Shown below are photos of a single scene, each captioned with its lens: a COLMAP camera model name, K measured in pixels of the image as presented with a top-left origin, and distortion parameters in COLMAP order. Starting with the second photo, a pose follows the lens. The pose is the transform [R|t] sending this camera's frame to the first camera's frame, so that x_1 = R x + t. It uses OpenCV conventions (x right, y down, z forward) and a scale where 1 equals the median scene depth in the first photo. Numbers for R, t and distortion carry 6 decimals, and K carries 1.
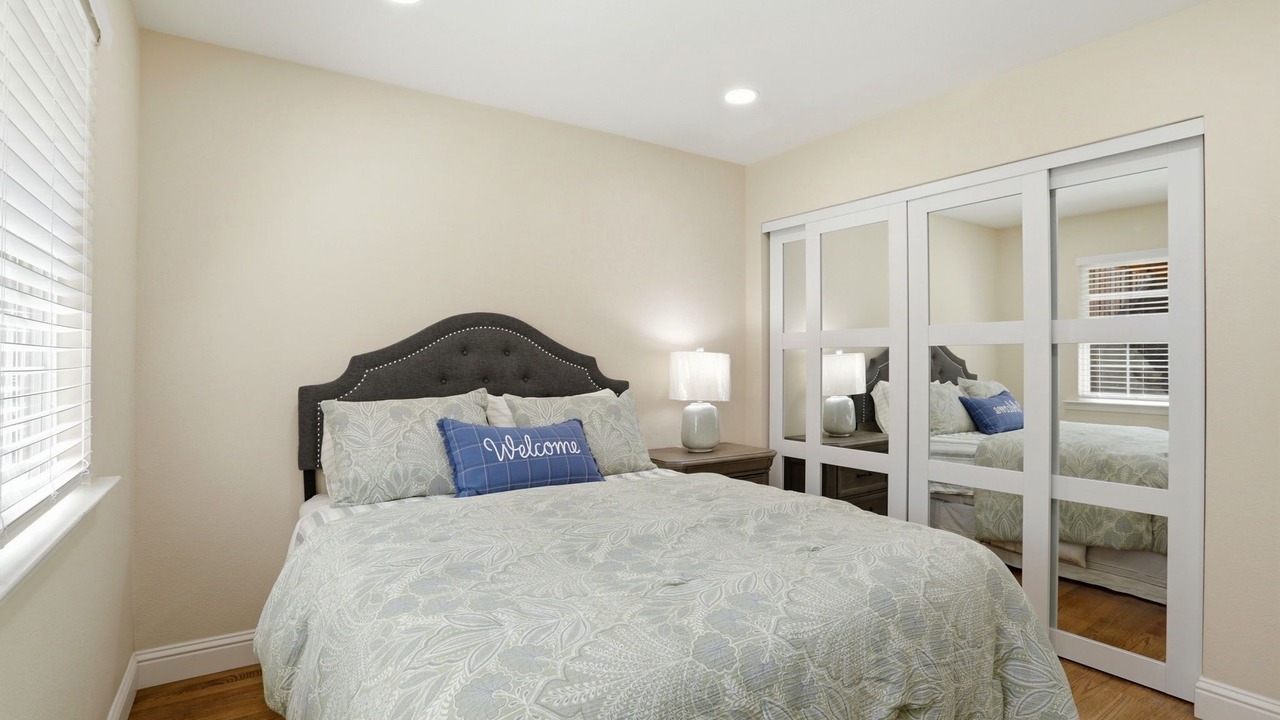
lens RADIAL K [[626.6, 0, 634.6], [0, 626.6, 354.2], [0, 0, 1]] dist [-0.067586, 0.022028]
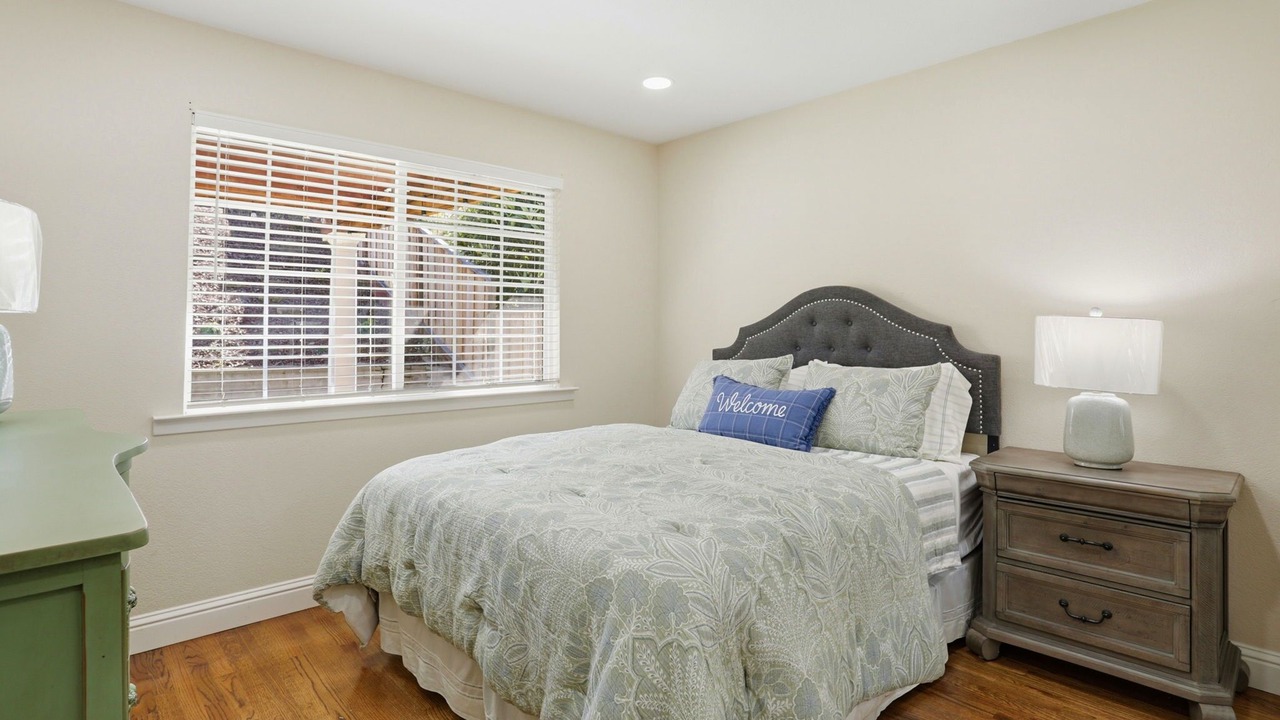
lens RADIAL K [[626.6, 0, 634.6], [0, 626.6, 354.2], [0, 0, 1]] dist [-0.067586, 0.022028]
pose [[0.176151, 0.032951, -0.983811, 0.792178], [0.013069, 0.999273, 0.035809, 0.008601], [0.984276, -0.019166, 0.175593, 0.499153]]
